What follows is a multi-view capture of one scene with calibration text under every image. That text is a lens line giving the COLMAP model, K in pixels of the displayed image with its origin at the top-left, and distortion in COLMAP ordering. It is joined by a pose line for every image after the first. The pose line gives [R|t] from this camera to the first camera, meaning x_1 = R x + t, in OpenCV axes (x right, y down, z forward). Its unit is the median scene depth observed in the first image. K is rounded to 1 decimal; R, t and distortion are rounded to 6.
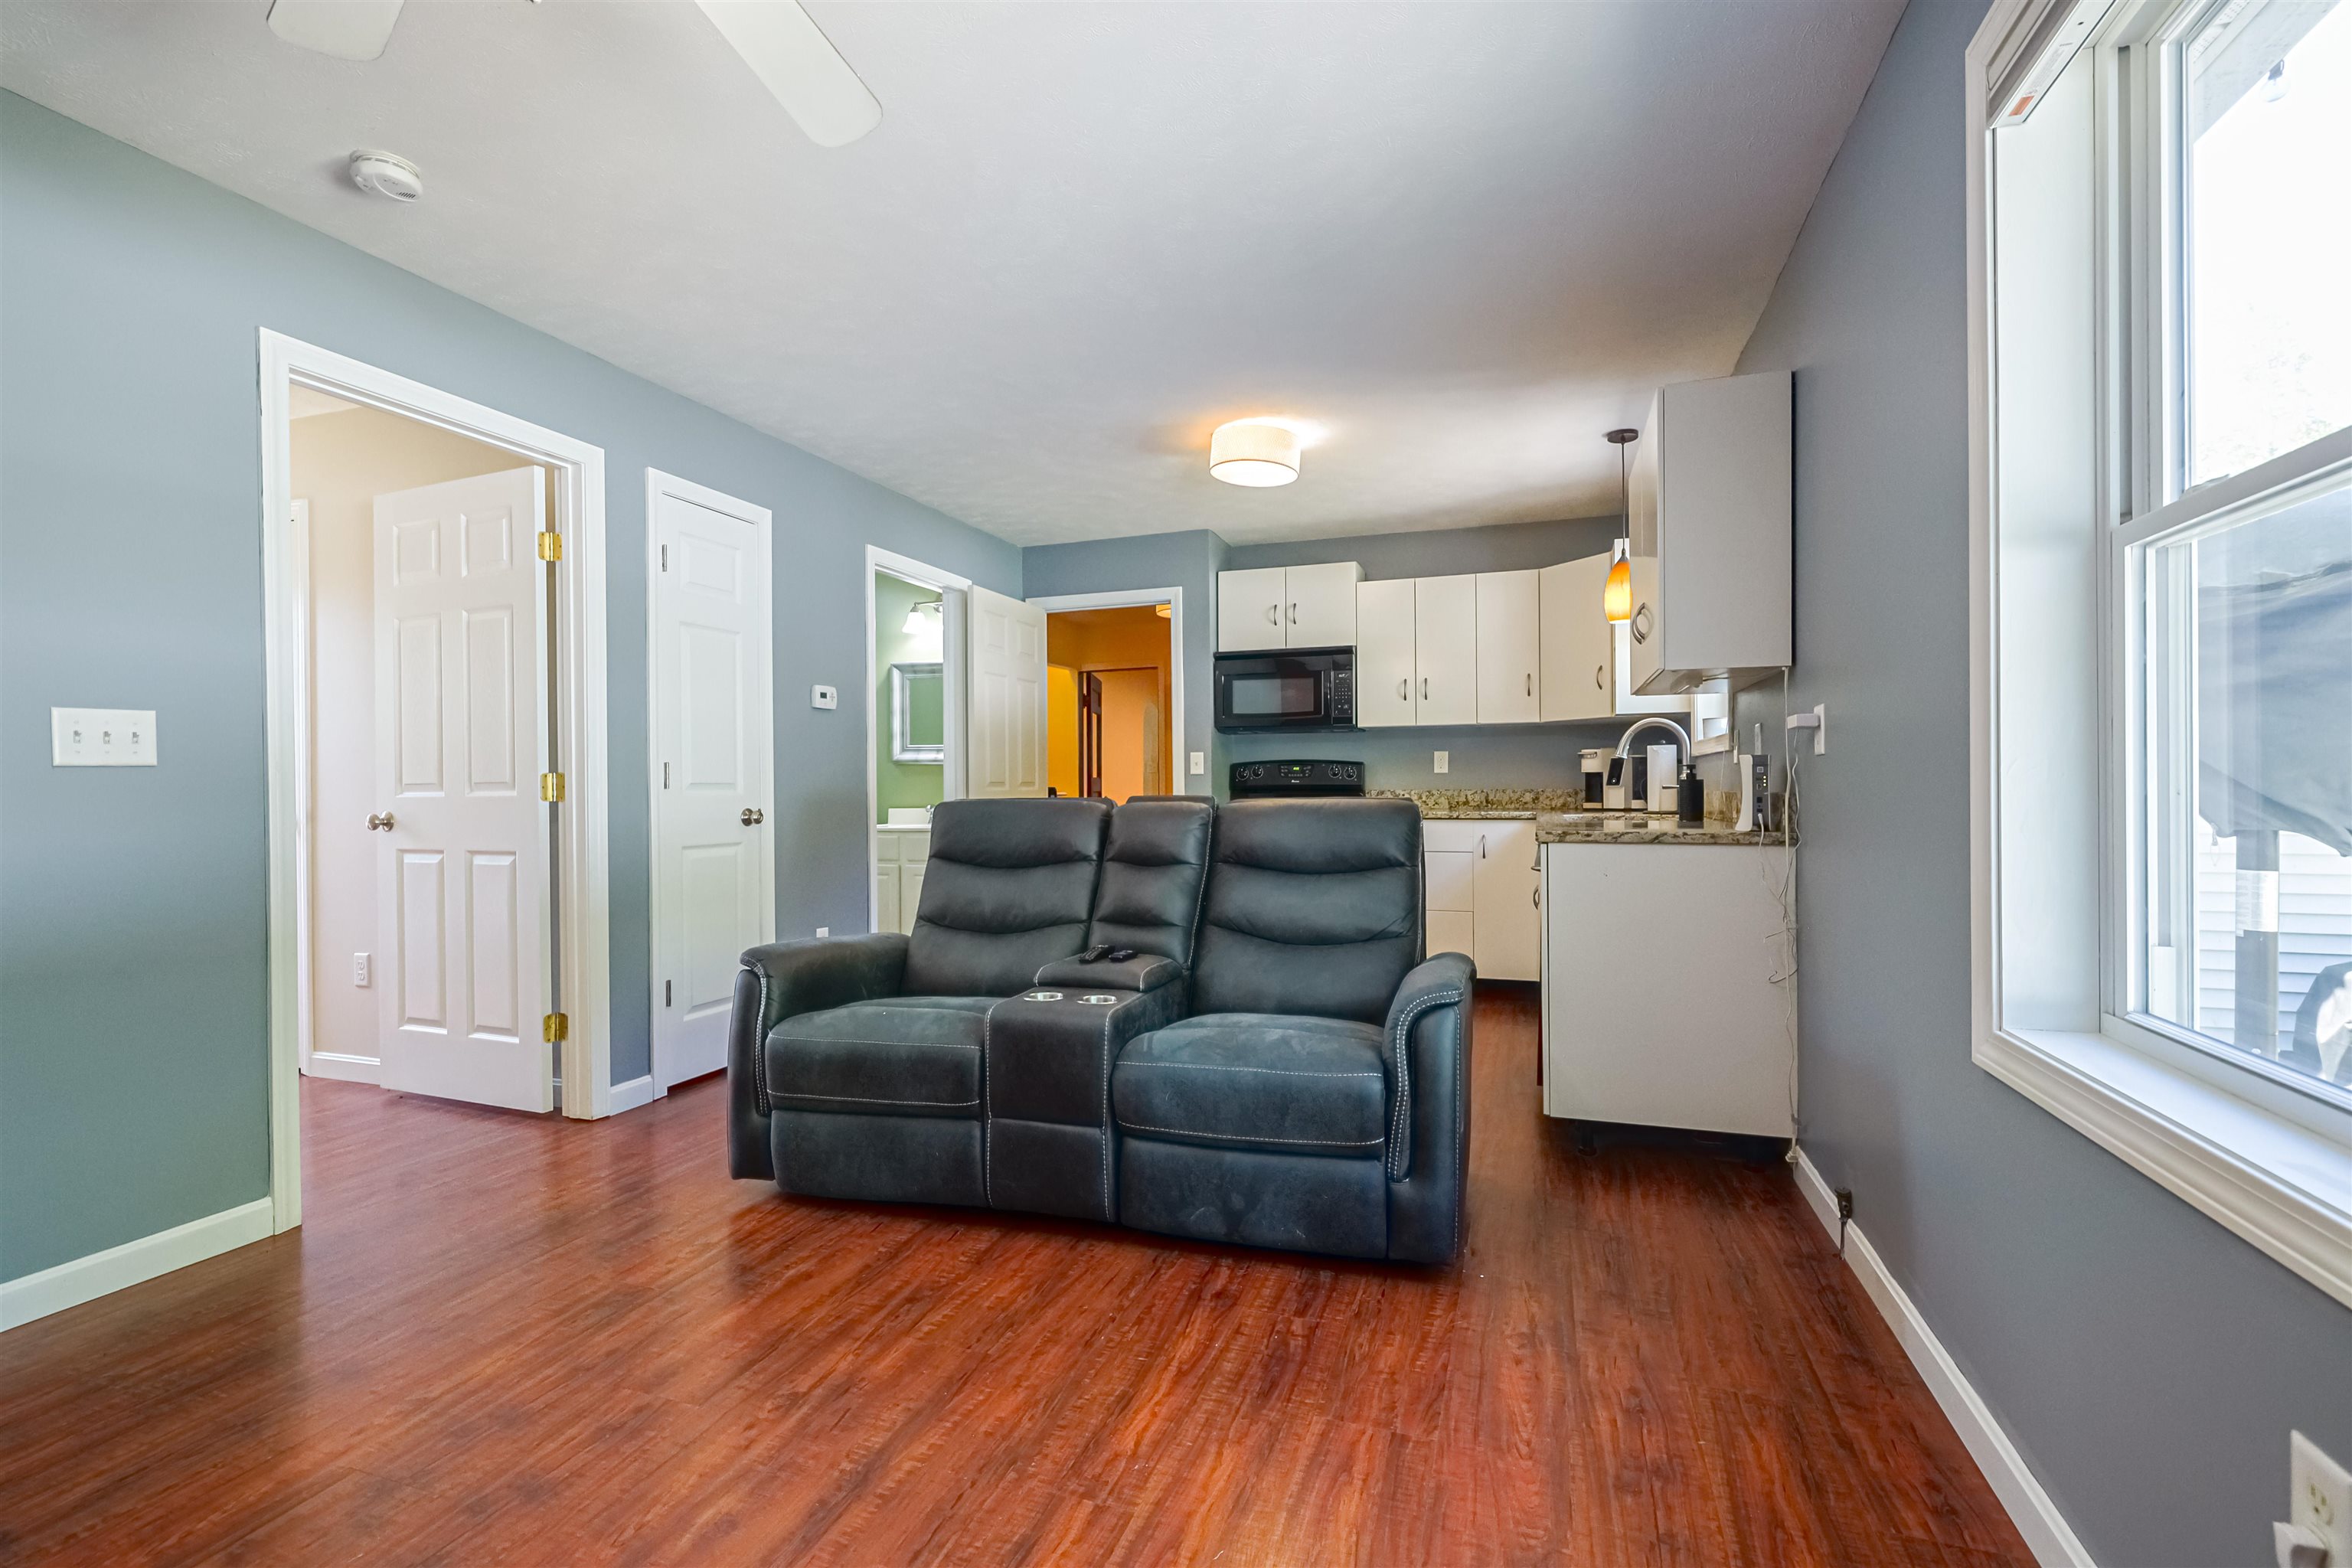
lens RADIAL K [[1045.9, 0, 1173.7], [0, 1045.9, 786.9], [0, 0, 1]] dist [-0.000327, 0.000201]
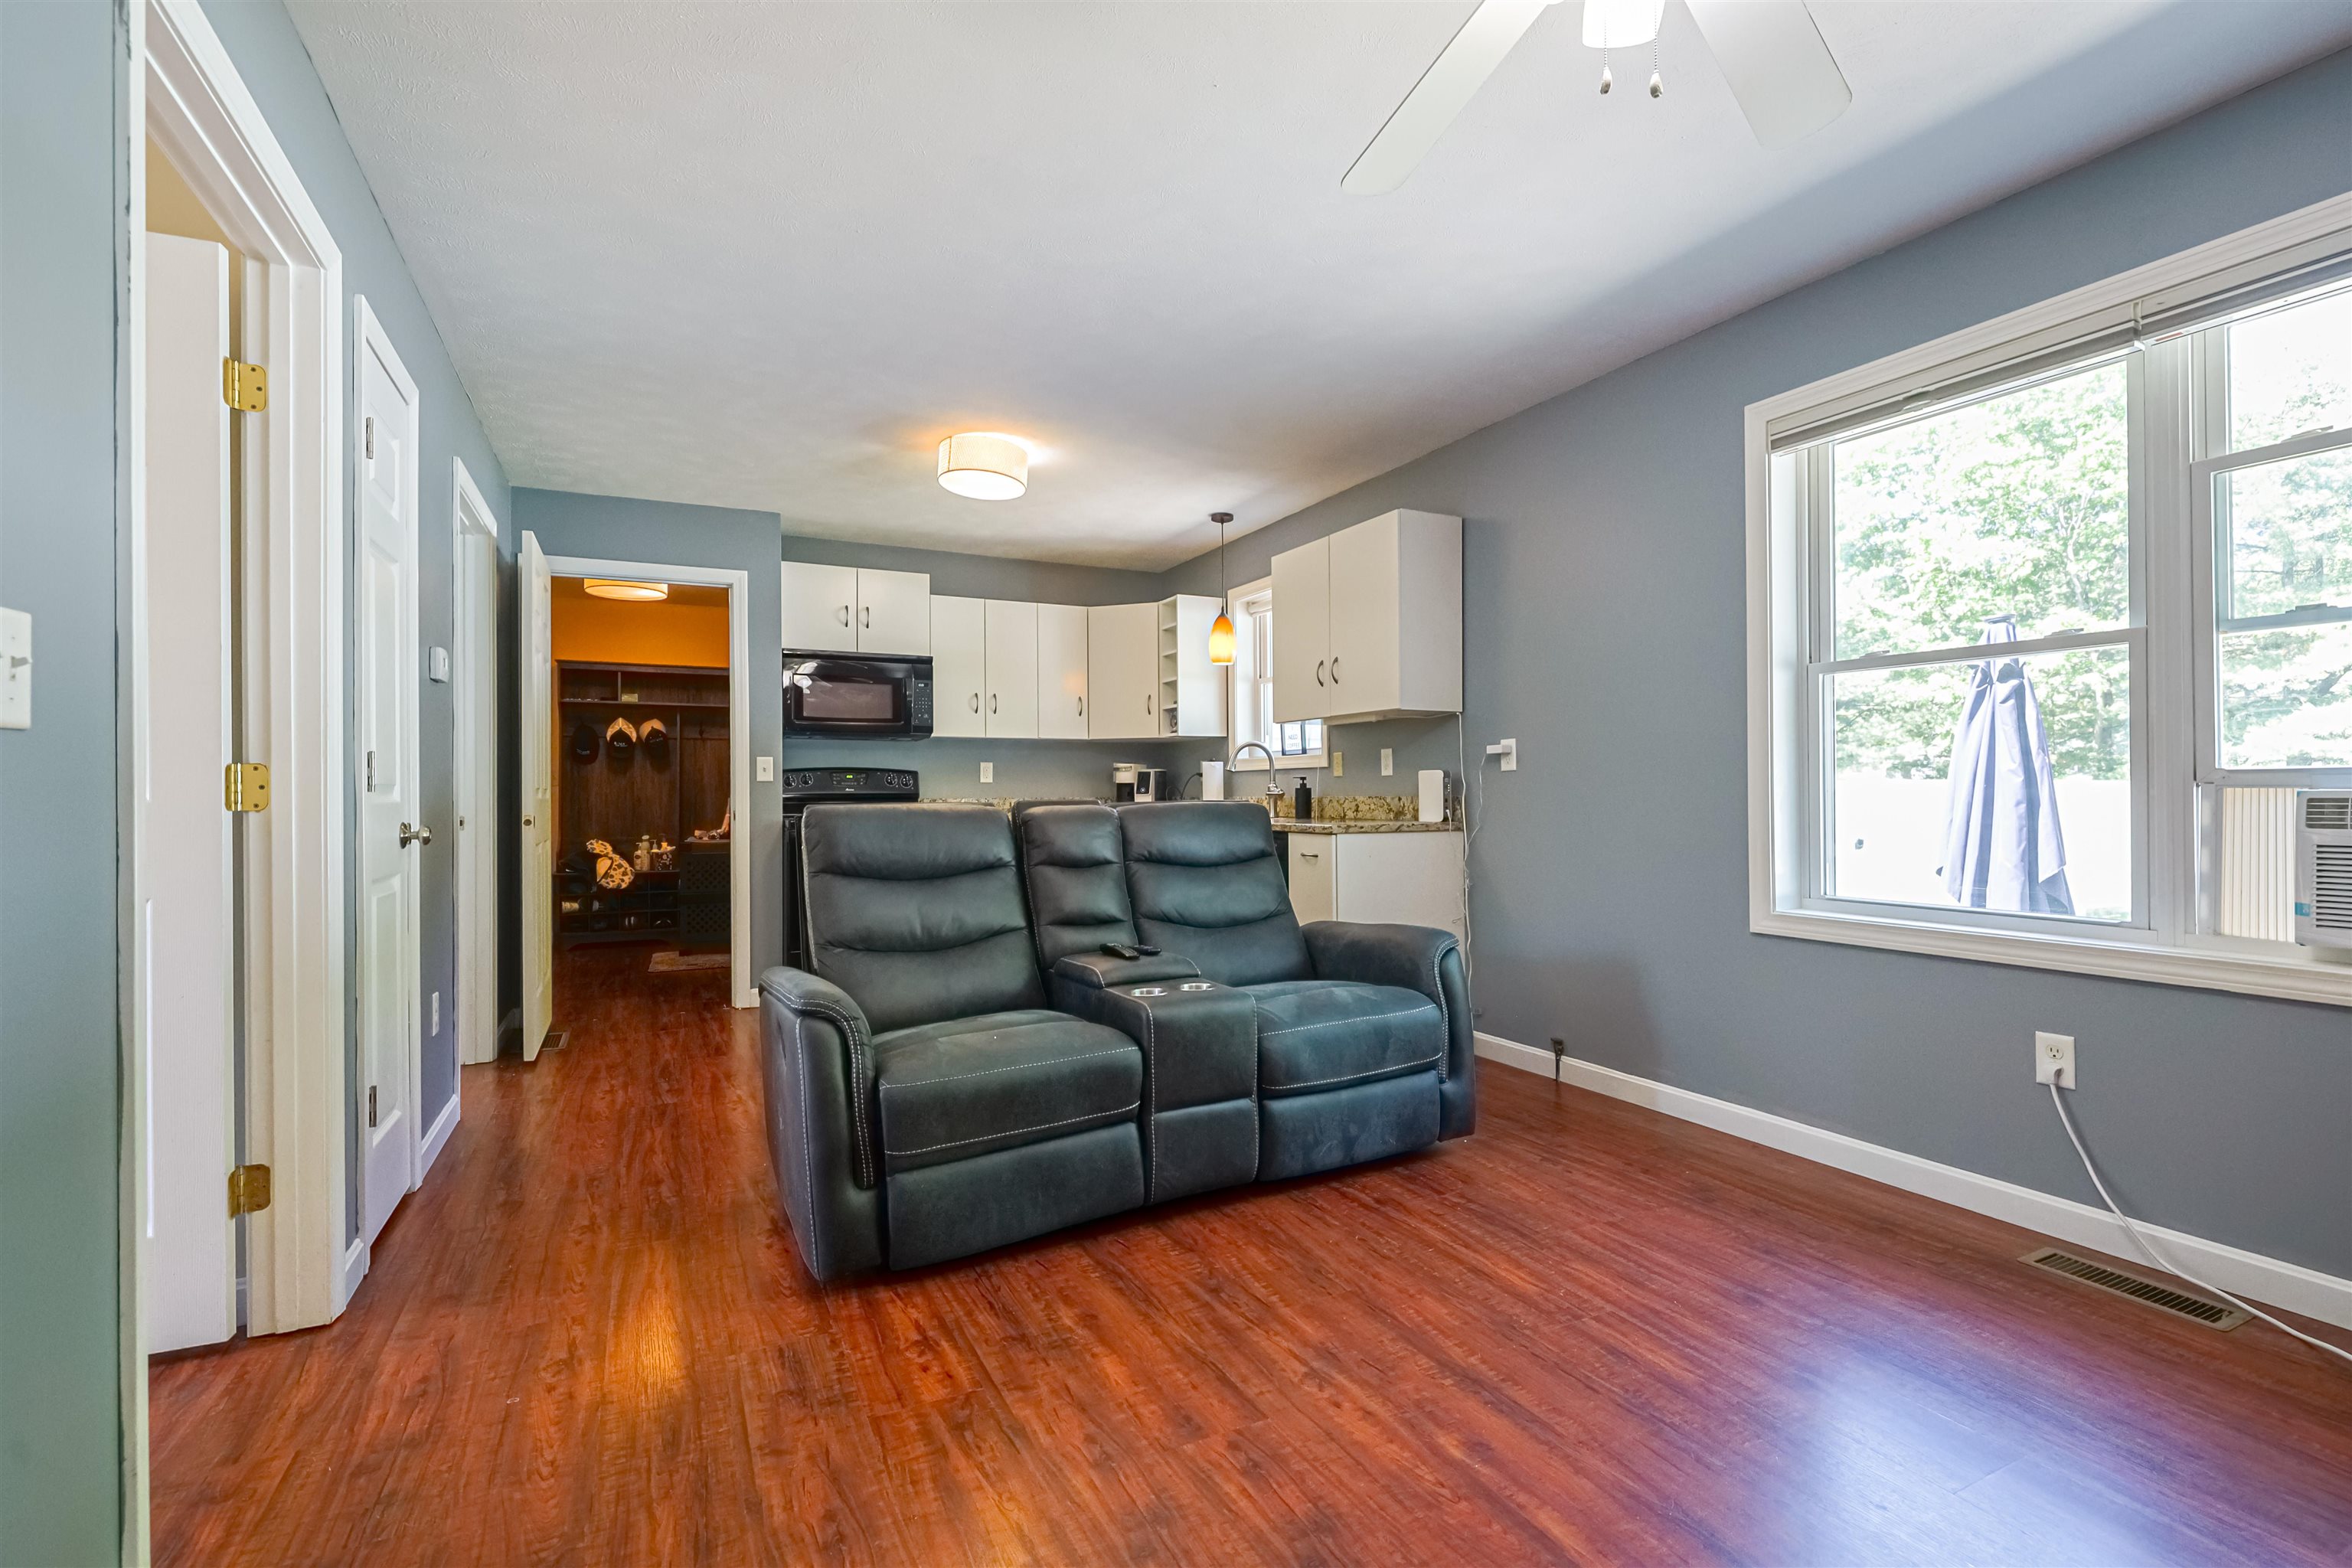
lens RADIAL K [[1045.9, 0, 1173.7], [0, 1045.9, 786.9], [0, 0, 1]] dist [-0.000327, 0.000201]
pose [[0.696827, 0.007158, 0.717203, -0.783330], [0.002467, 0.999920, -0.012376, 0.009877], [-0.717235, 0.010394, 0.696754, 0.242945]]
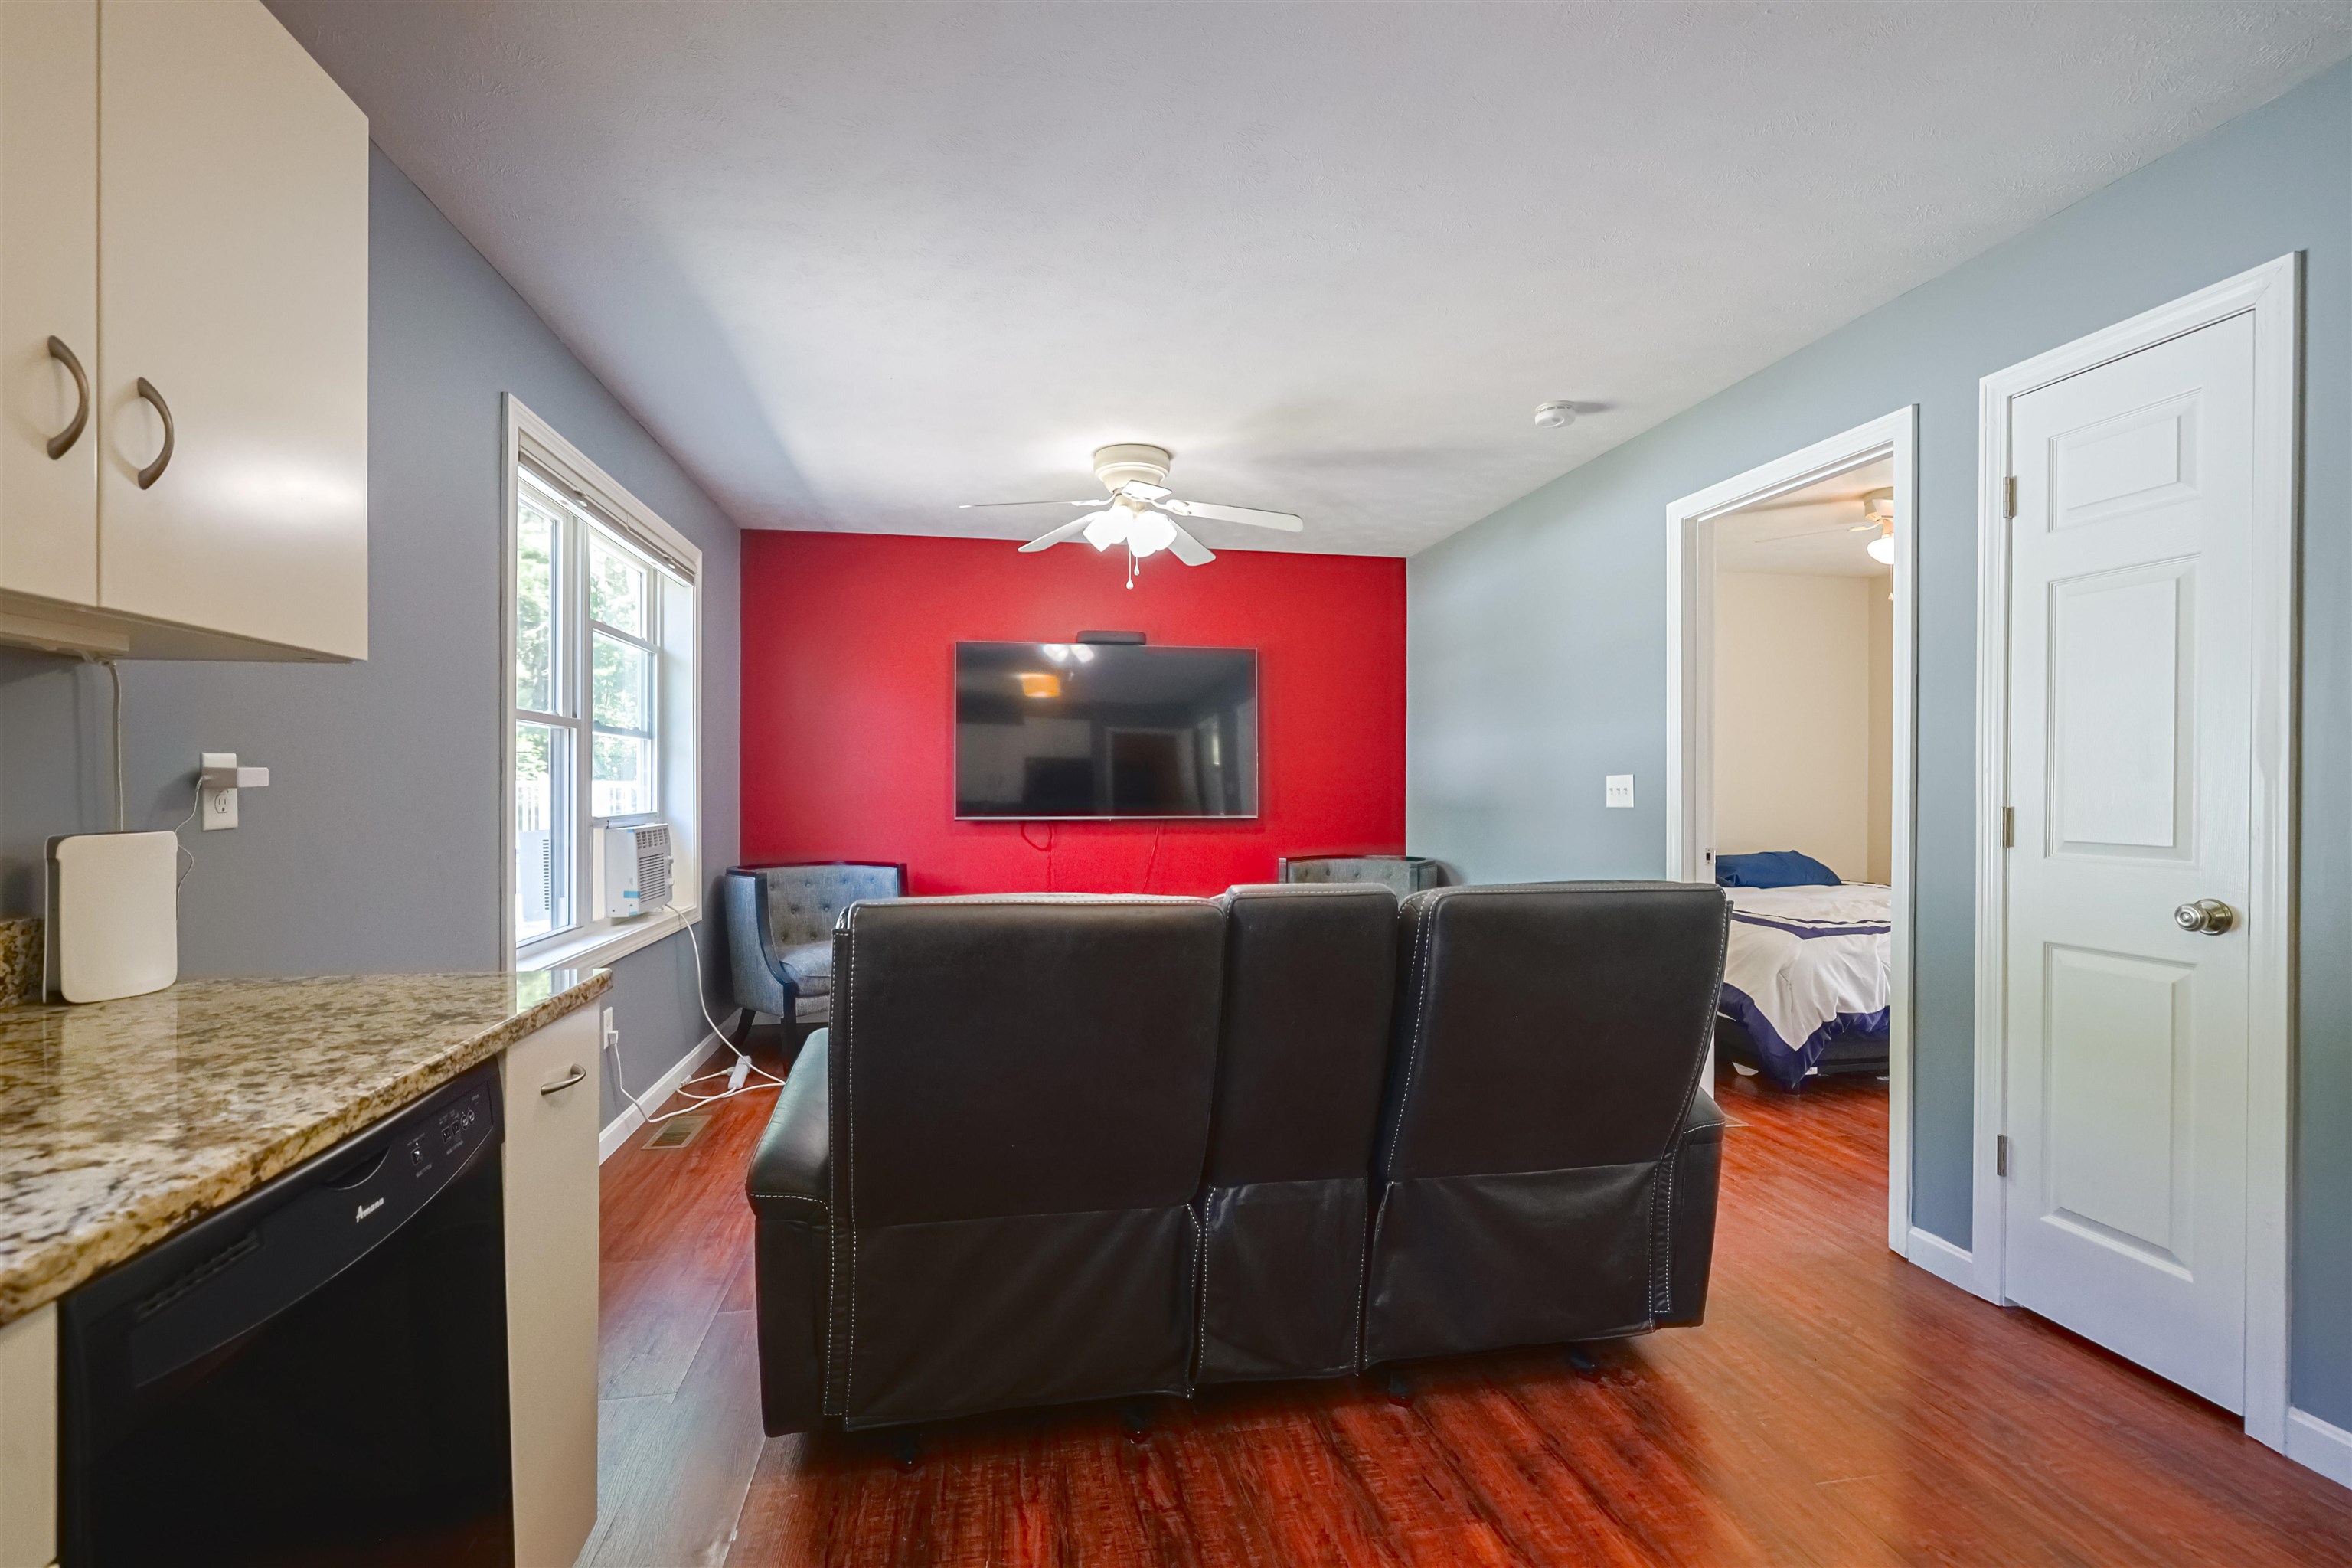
lens RADIAL K [[1045.9, 0, 1173.7], [0, 1045.9, 786.9], [0, 0, 1]] dist [-0.000327, 0.000201]
pose [[-0.866933, 0.006363, -0.498384, 0.389285], [0.003607, 0.999972, 0.006492, -0.054615], [0.498412, 0.003831, -0.866932, 1.699162]]
